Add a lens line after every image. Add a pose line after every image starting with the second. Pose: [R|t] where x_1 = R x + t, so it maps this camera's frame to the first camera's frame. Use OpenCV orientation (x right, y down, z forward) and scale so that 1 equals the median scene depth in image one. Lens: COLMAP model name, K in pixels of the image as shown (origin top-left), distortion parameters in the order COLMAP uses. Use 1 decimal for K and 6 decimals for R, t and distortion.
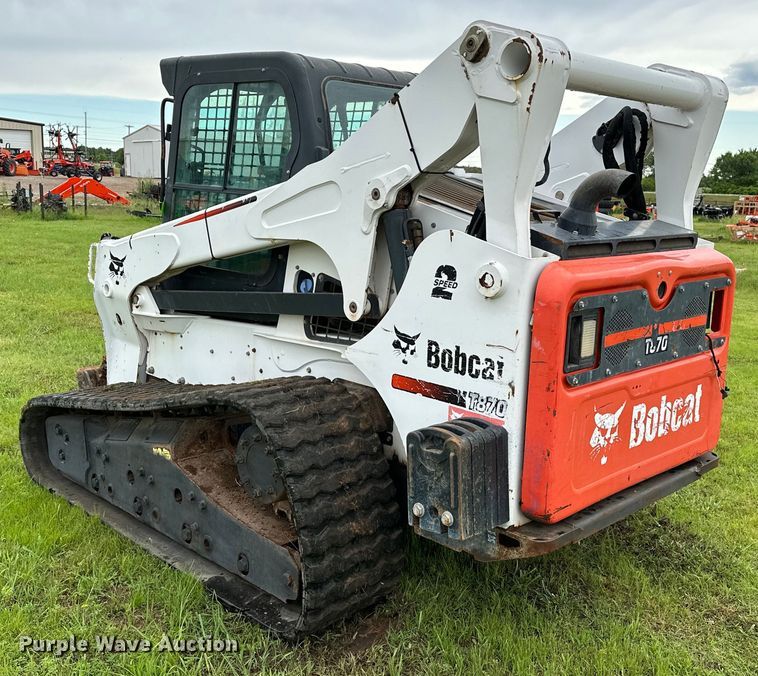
lens RADIAL K [[825.9, 0, 380.5], [0, 825.9, 326.9], [0, 0, 1]] dist [0.166774, -0.391496]
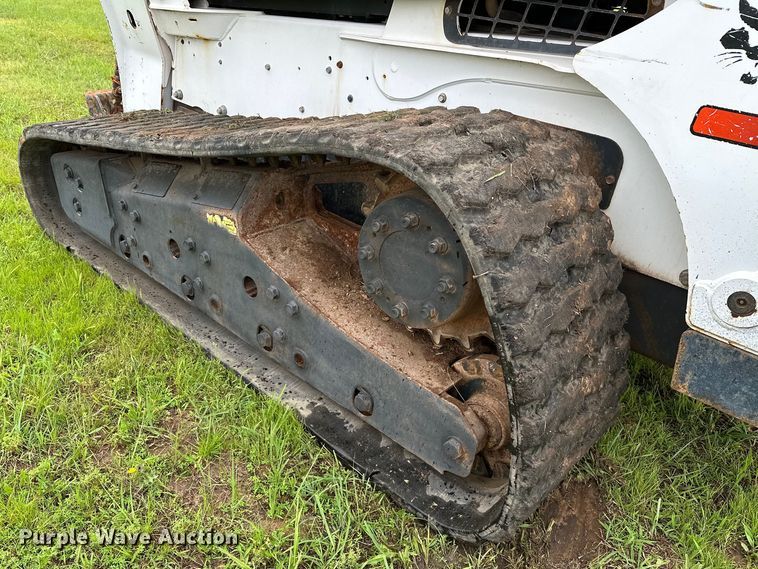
lens RADIAL K [[581.1, 0, 325.8], [0, 581.1, 314.6], [0, 0, 1]] dist [0.126998, -0.196715]
pose [[0.999537, 0.026234, 0.015401, -0.181623], [-0.030095, 0.926633, 0.374760, 0.039997], [-0.004440, -0.375050, 0.926994, 0.531485]]
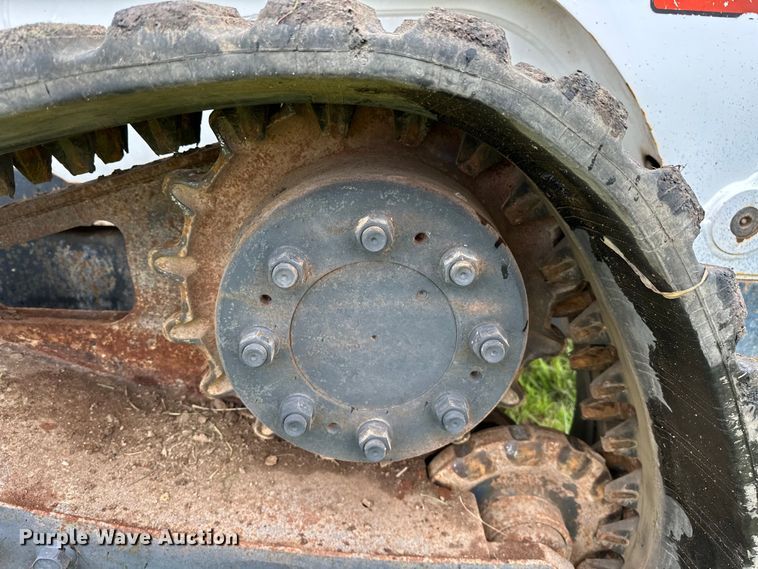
lens RADIAL K [[537.5, 0, 379.0], [0, 537.5, 284.5], [0, 0, 1]] dist [0.087049, -0.142206]
pose [[0.697491, -0.276909, 0.660930, -0.216519], [0.109110, 0.952606, 0.283966, 0.089944], [-0.708238, -0.125950, 0.694647, 0.772551]]
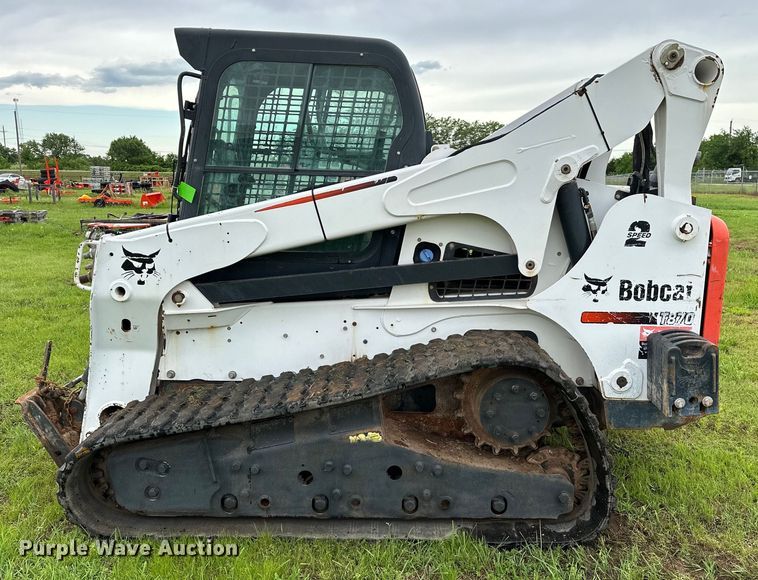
lens RADIAL K [[639.3, 0, 393.3], [0, 639.3, 291.7], [0, 0, 1]] dist [0.138119, -0.251970]
pose [[0.712664, -0.150687, 0.685130, -0.730121], [0.132849, 0.987974, 0.079106, -0.076476], [-0.688812, 0.034643, 0.724112, 0.412720]]
